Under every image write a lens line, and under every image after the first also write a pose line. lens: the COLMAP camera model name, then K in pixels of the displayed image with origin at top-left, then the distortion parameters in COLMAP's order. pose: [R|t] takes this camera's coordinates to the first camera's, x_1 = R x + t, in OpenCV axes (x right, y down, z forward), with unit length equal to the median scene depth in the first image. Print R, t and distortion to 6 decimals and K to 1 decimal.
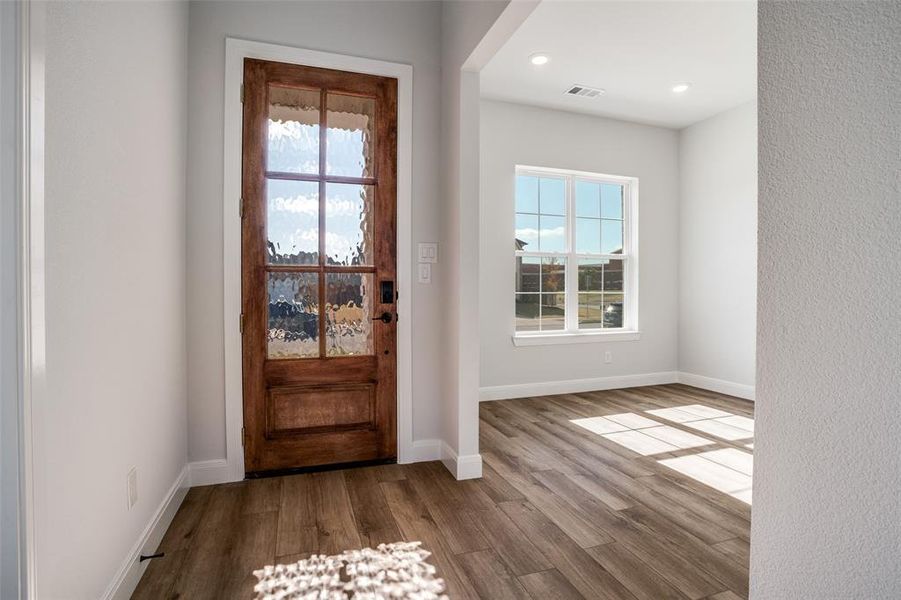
lens RADIAL K [[440.6, 0, 453.4], [0, 440.6, 296.4], [0, 0, 1]] dist [-0.069122, 0.025498]
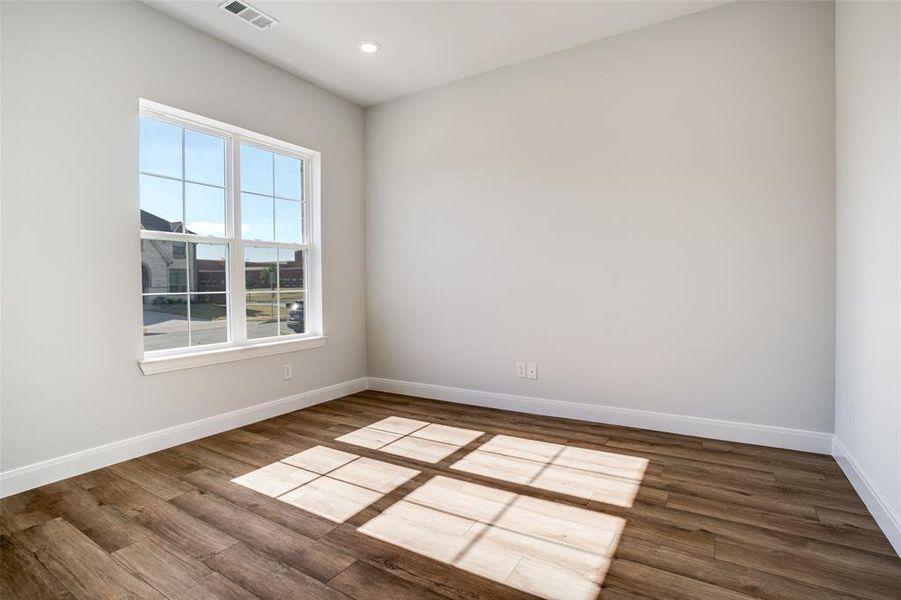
lens RADIAL K [[440.6, 0, 453.4], [0, 440.6, 296.4], [0, 0, 1]] dist [-0.069122, 0.025498]
pose [[0.770539, -0.024741, 0.636913, 0.110408], [0.020834, 0.999690, 0.013627, -0.004593], [-0.637053, 0.002770, 0.770815, 0.254107]]
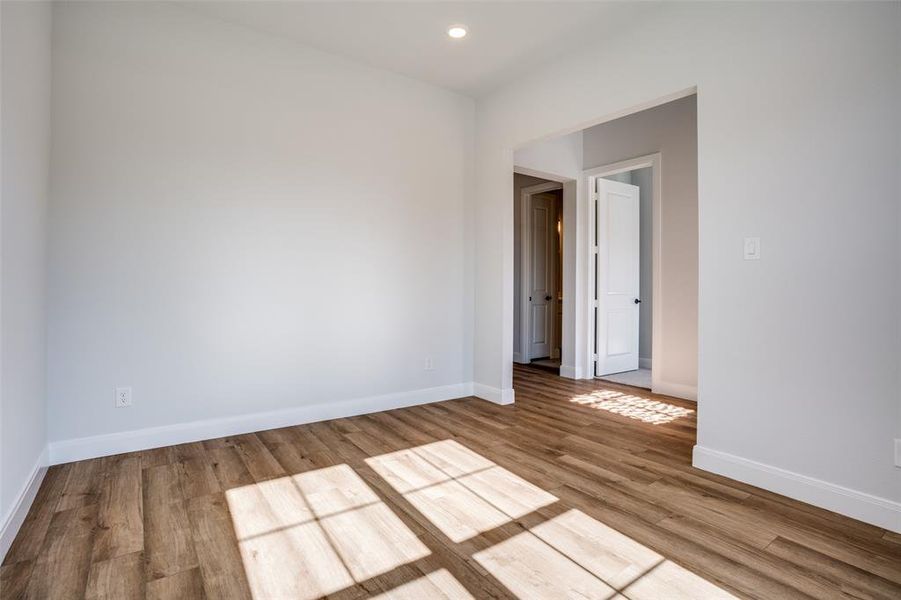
lens RADIAL K [[440.6, 0, 453.4], [0, 440.6, 296.4], [0, 0, 1]] dist [-0.069122, 0.025498]
pose [[-0.954570, 0.001743, -0.297981, 0.611281], [-0.010931, 0.999105, 0.040862, -0.020014], [0.297785, 0.042263, -0.953697, 1.188355]]
